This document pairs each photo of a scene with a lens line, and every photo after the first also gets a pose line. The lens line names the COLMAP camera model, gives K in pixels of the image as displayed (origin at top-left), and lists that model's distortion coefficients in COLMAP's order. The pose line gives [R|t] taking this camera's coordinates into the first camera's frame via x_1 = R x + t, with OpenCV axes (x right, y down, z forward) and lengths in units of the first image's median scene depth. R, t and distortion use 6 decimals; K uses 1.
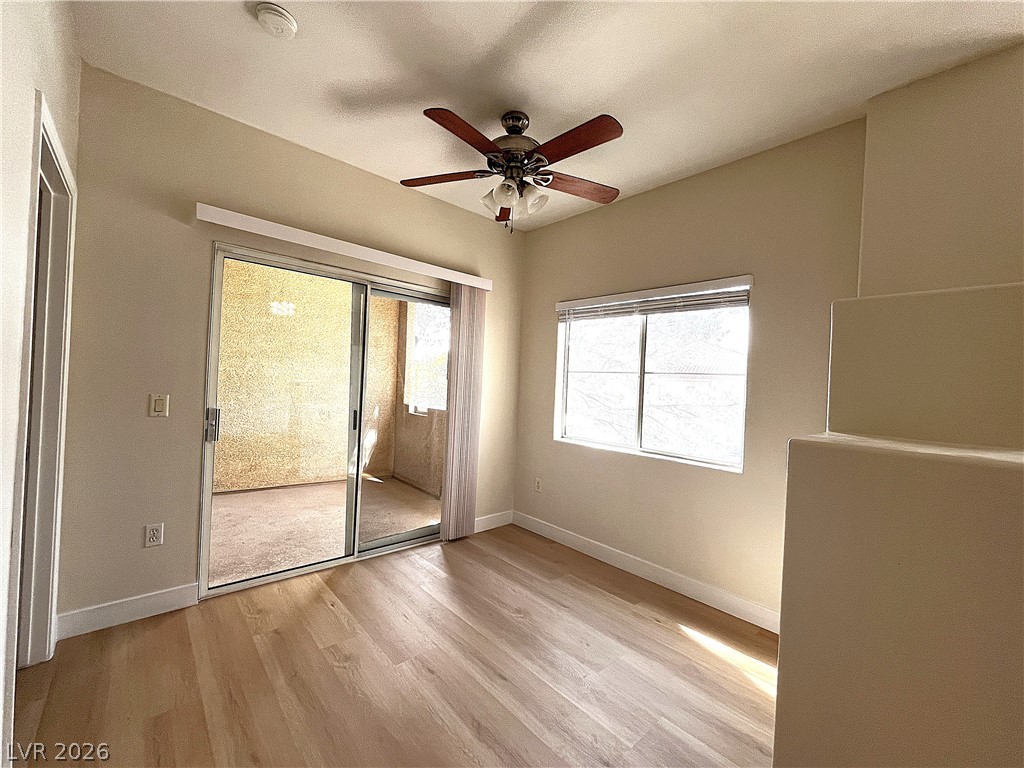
lens RADIAL K [[412.8, 0, 513.4], [0, 412.8, 385.1], [0, 0, 1]] dist [-0.000518, -0.000673]
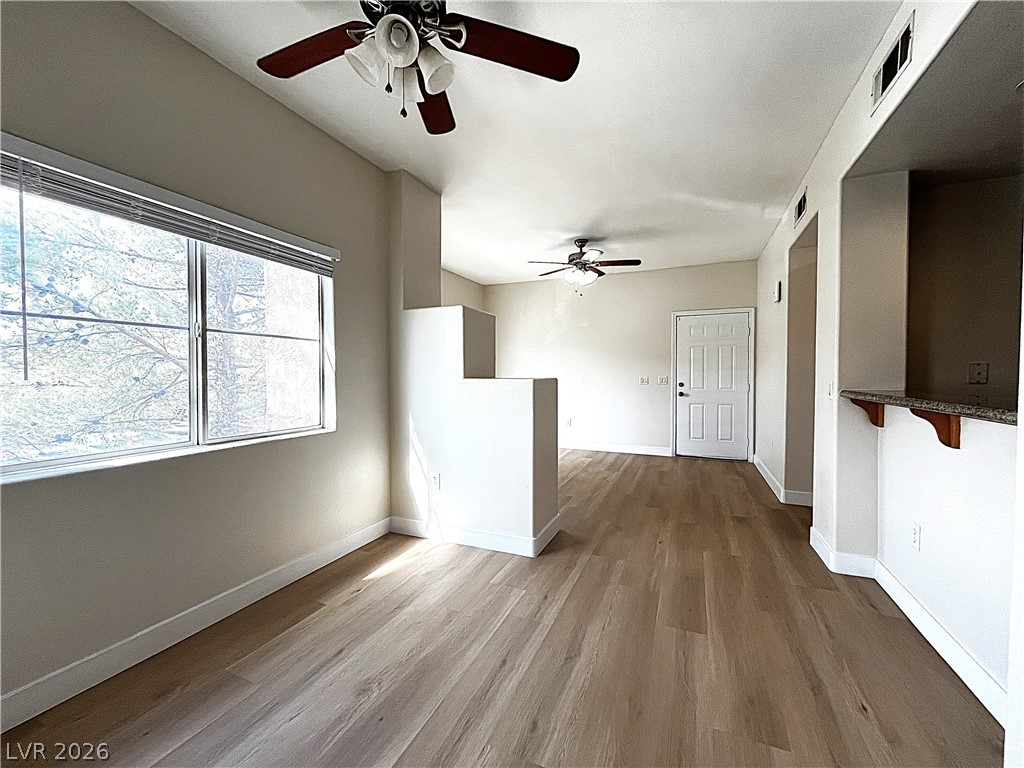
lens RADIAL K [[412.8, 0, 510.8], [0, 412.8, 382.1], [0, 0, 1]] dist [-0.000518, -0.000673]
pose [[-0.402235, -0.063572, 0.913327, -0.589744], [-0.013619, 0.997891, 0.063460, 0.007885], [-0.915435, 0.013087, -0.402253, 0.940032]]
